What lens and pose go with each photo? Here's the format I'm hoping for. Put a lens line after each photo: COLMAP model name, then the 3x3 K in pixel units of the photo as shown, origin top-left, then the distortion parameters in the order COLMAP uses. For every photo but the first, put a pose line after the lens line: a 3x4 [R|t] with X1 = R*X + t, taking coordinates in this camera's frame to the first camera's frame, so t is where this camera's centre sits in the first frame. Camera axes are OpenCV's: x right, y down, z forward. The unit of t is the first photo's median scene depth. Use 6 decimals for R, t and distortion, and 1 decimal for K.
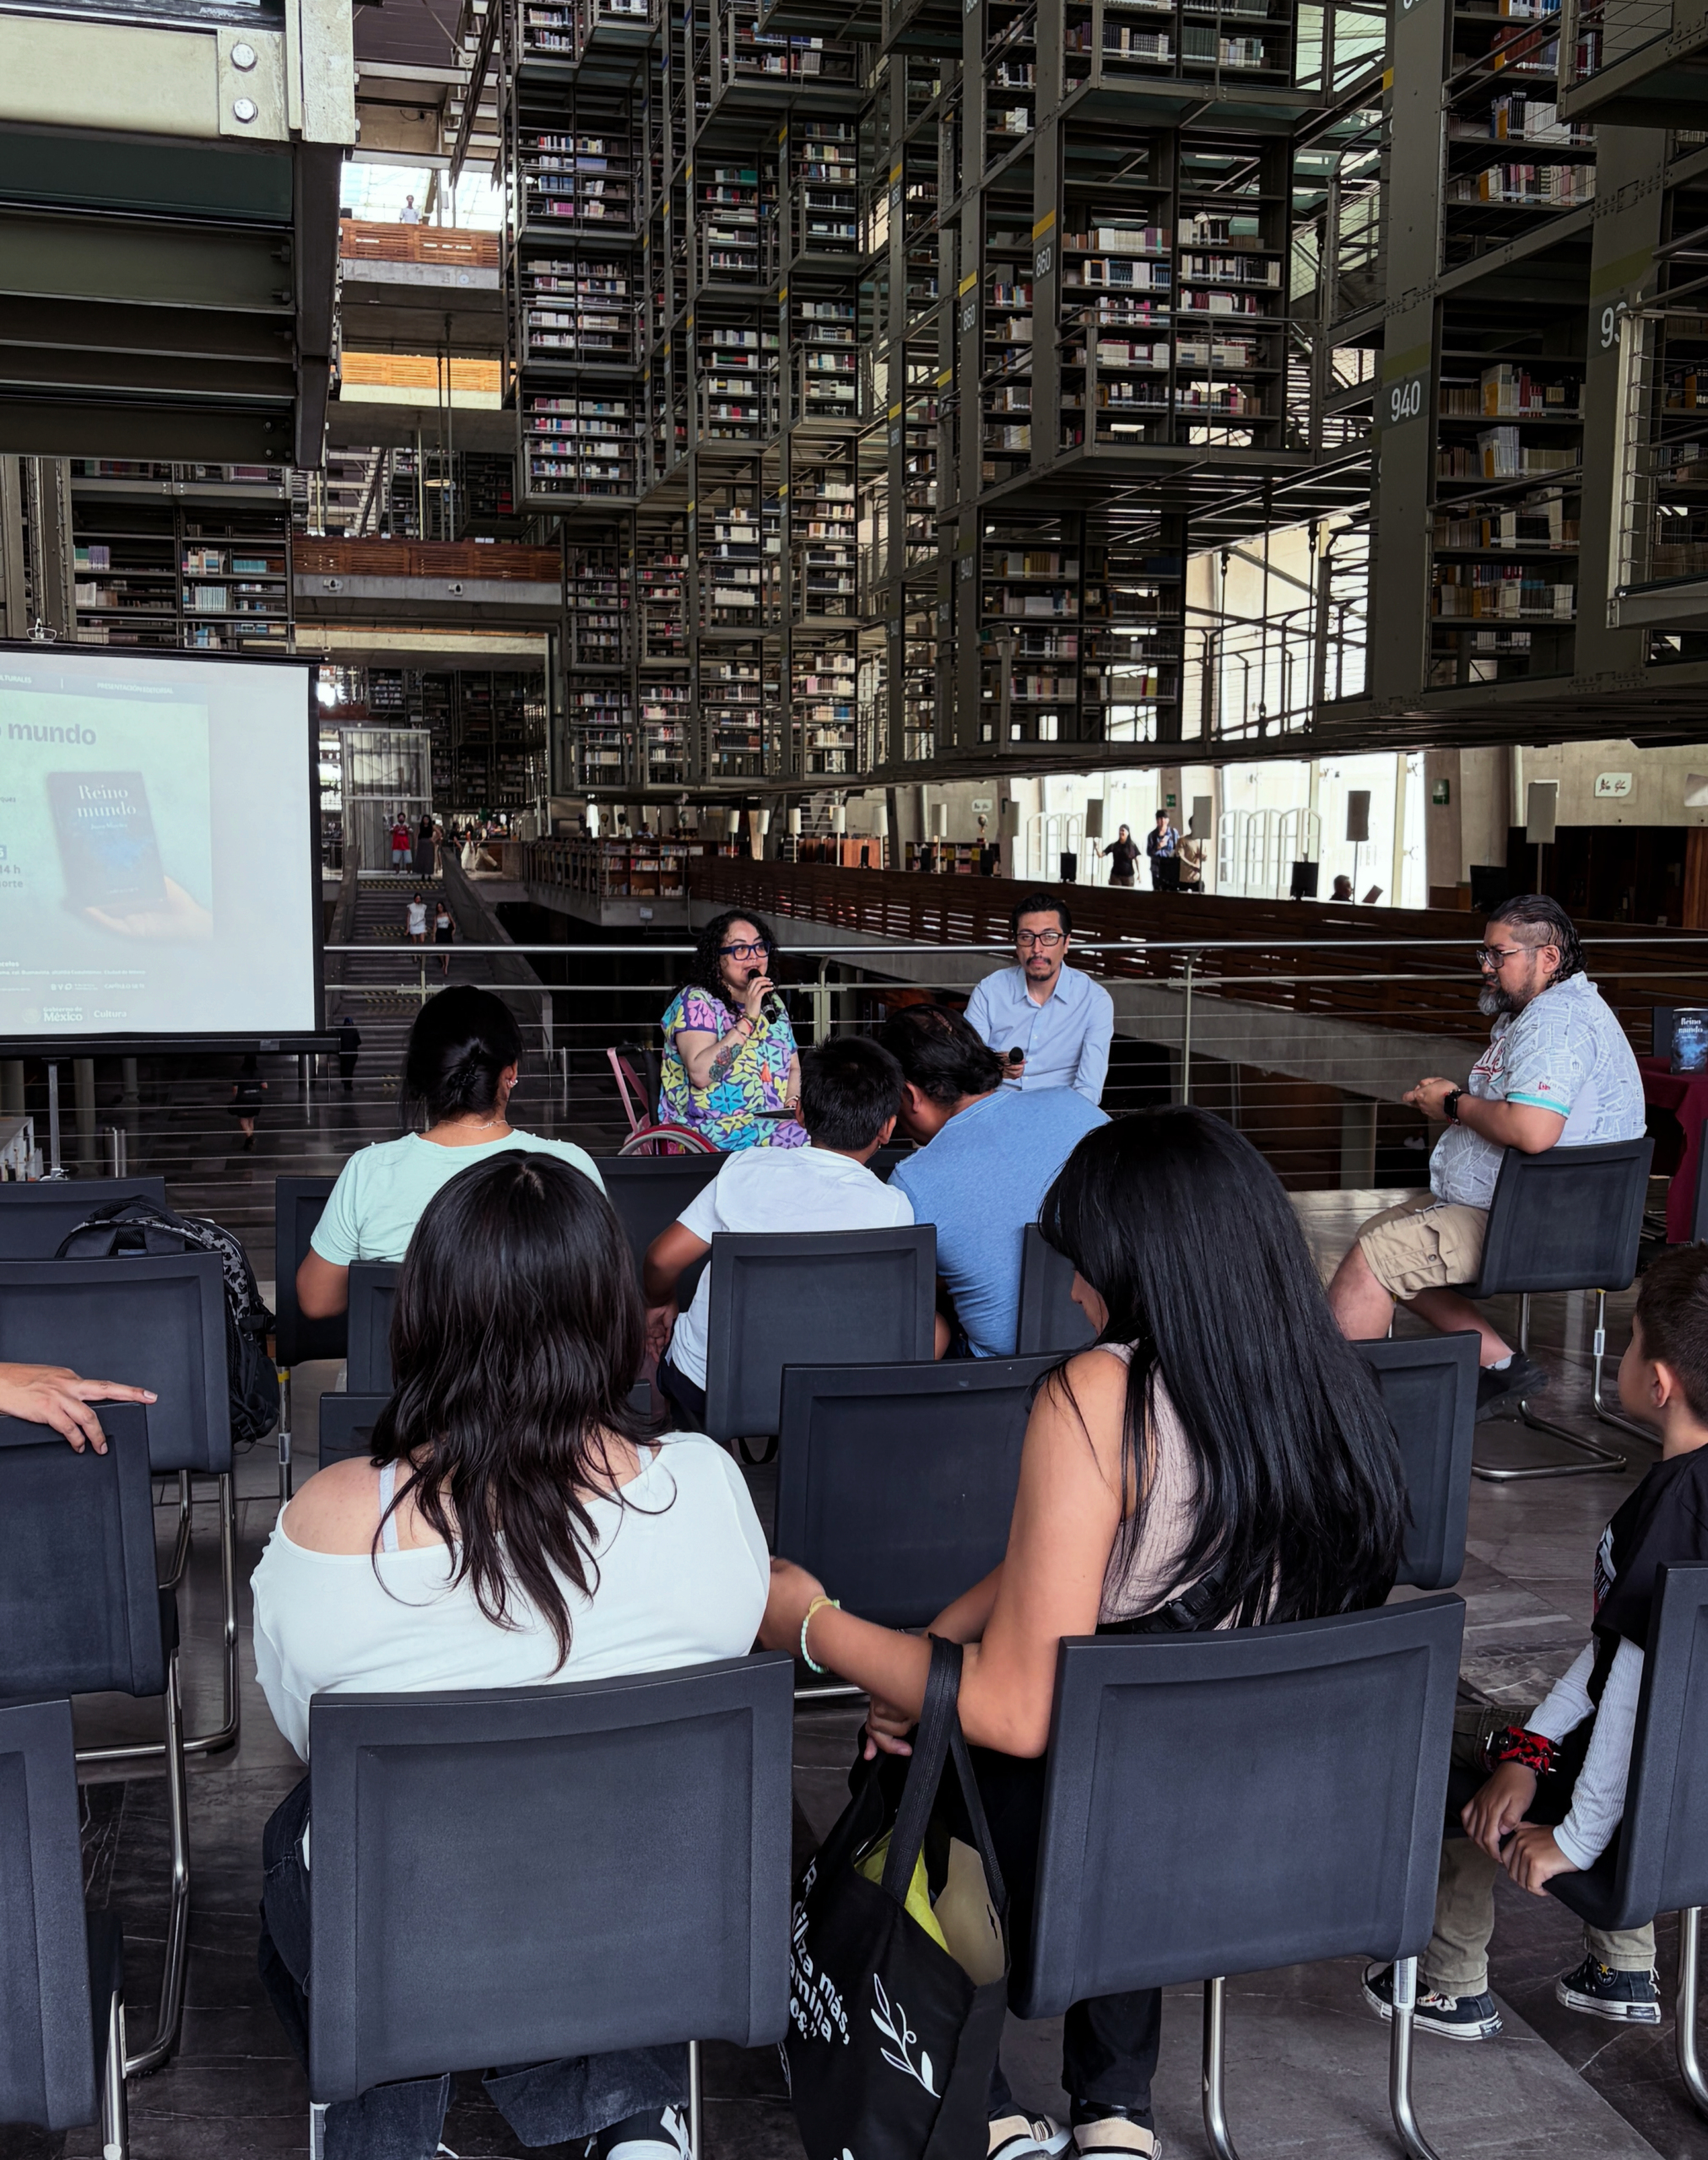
lens RADIAL K [[2311.8, 0, 905.4], [0, 2311.8, 1123.4], [0, 0, 1]] dist [0.167321, -0.534048]
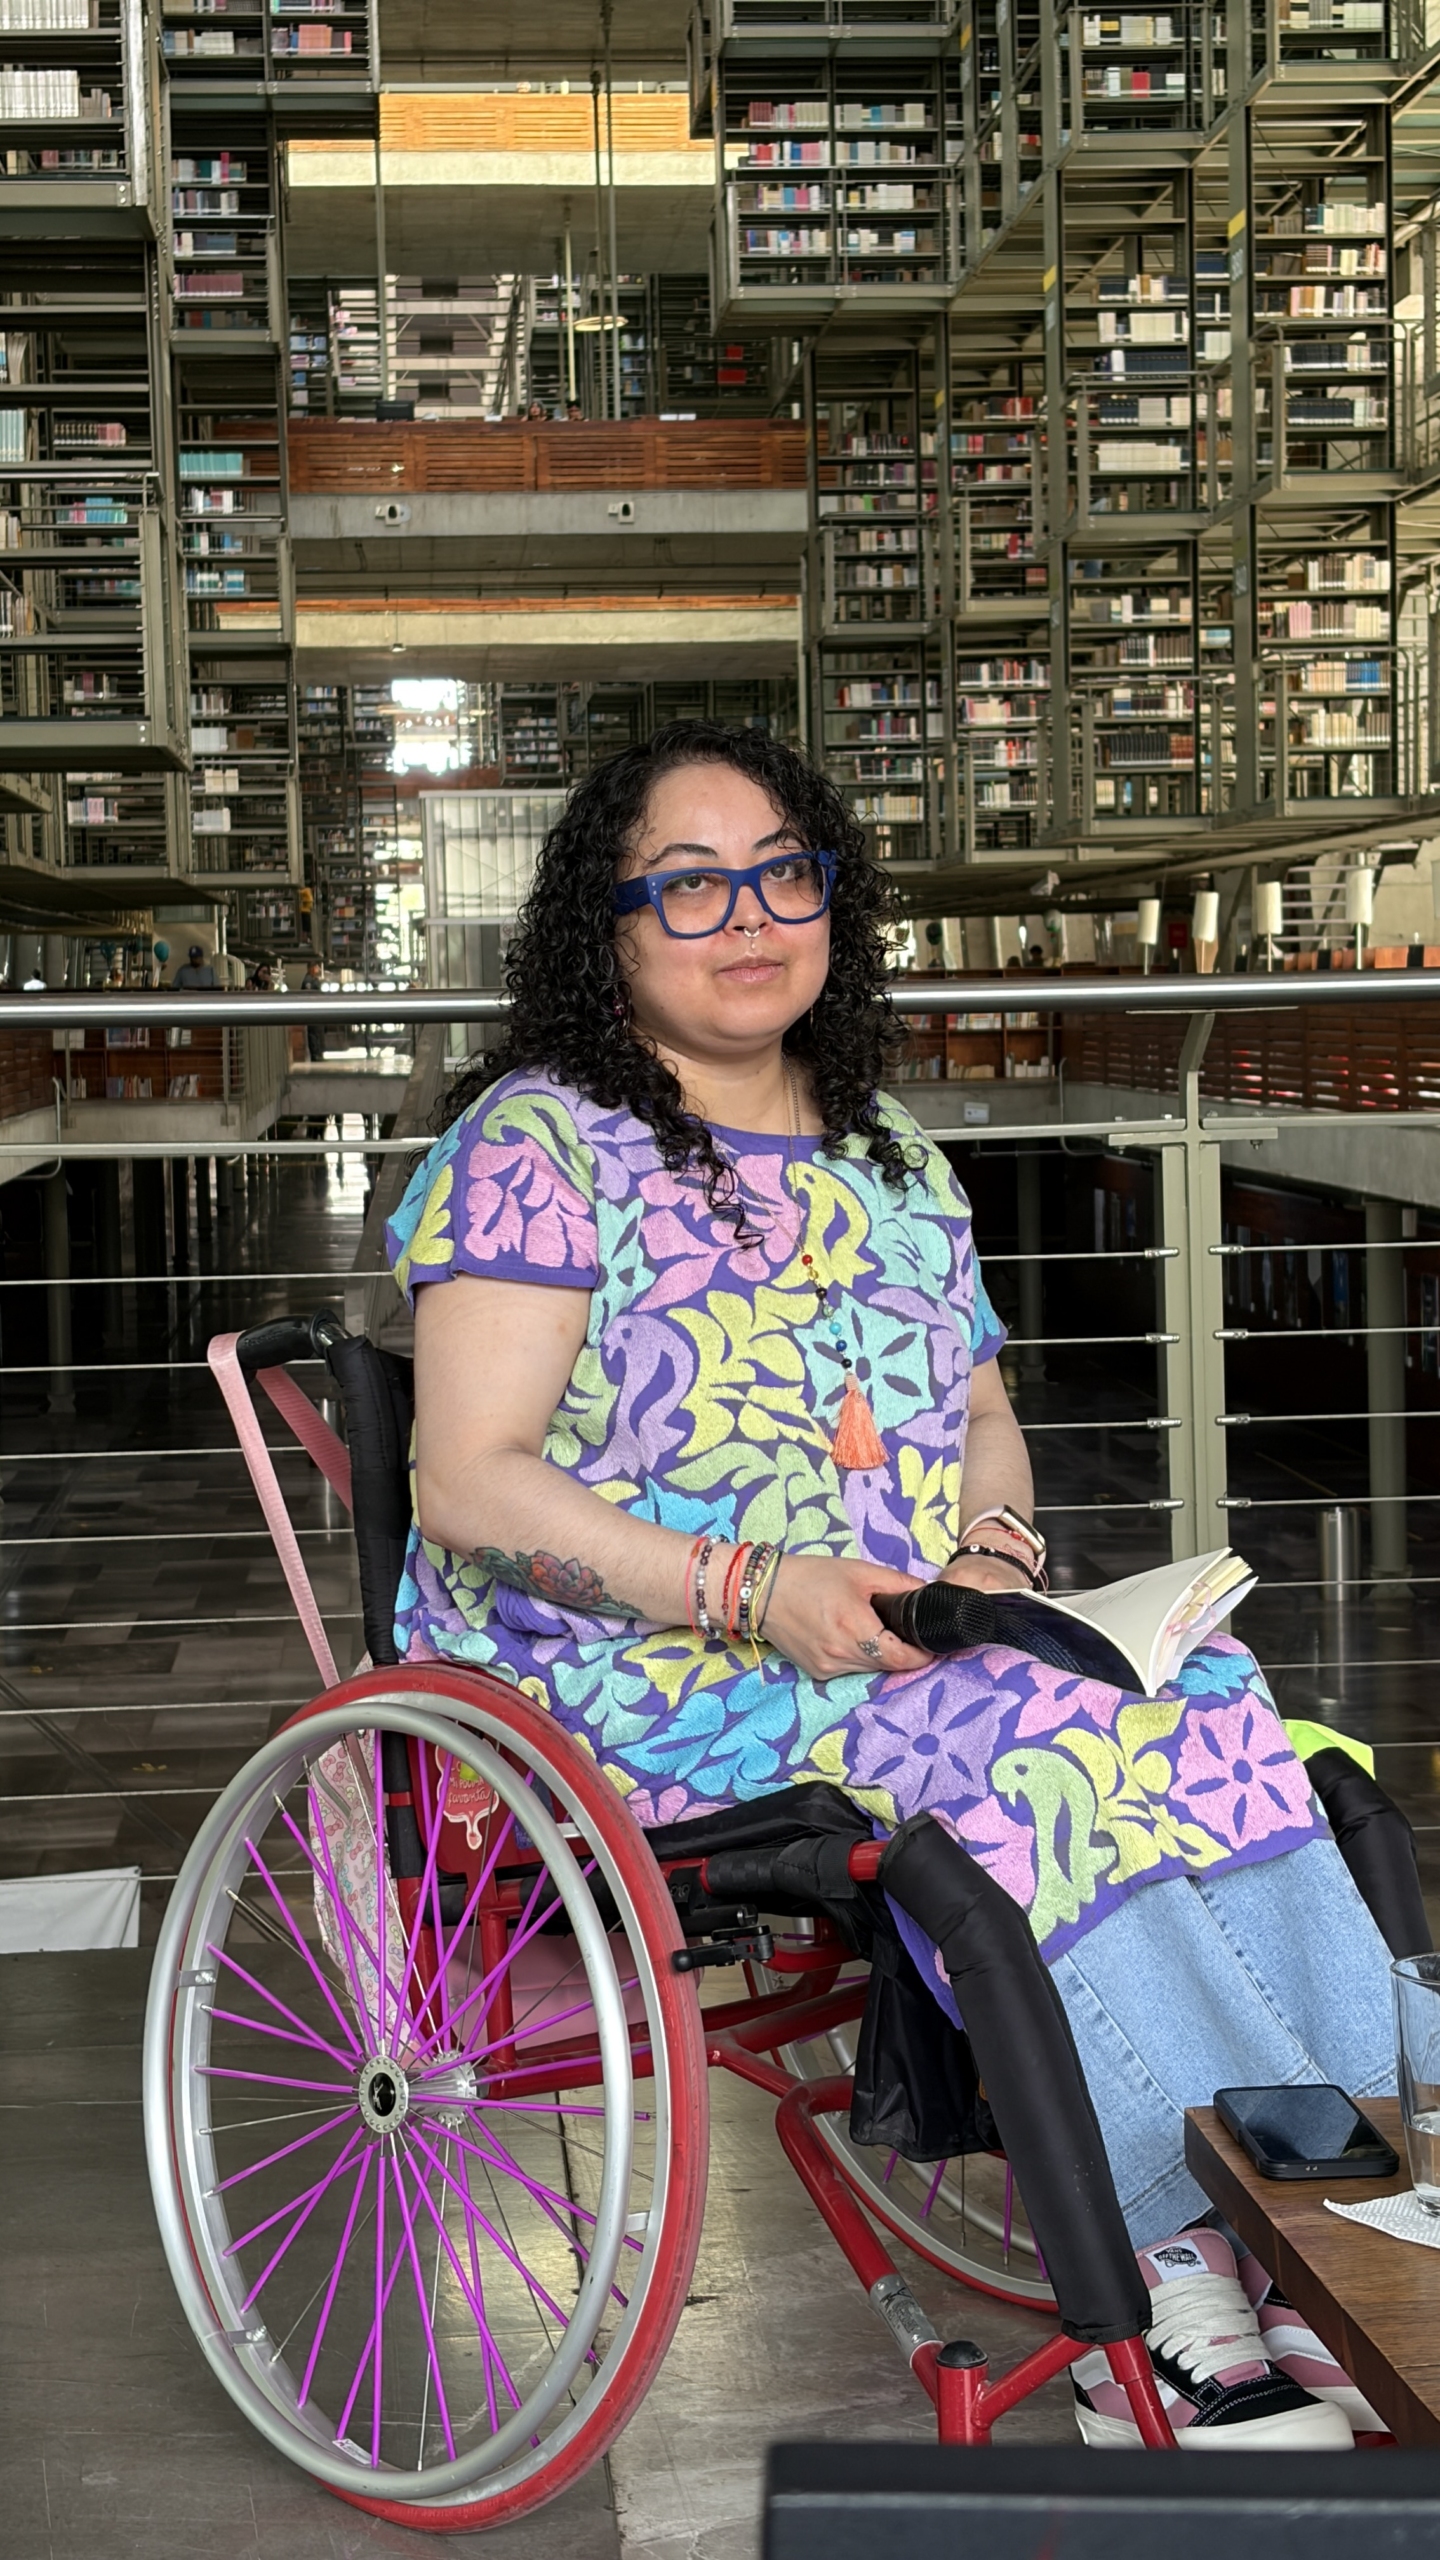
lens RADIAL K [[4182.9, 0, 773.6], [0, 4182.9, 1282.3], [0, 0, 1]] dist [0.262573, -1.117308]
pose [[0.984824, -0.018887, -0.172526, 0.000565], [0.009041, 0.998294, -0.057683, -0.002719], [0.173321, 0.055248, 0.983315, 0.124839]]
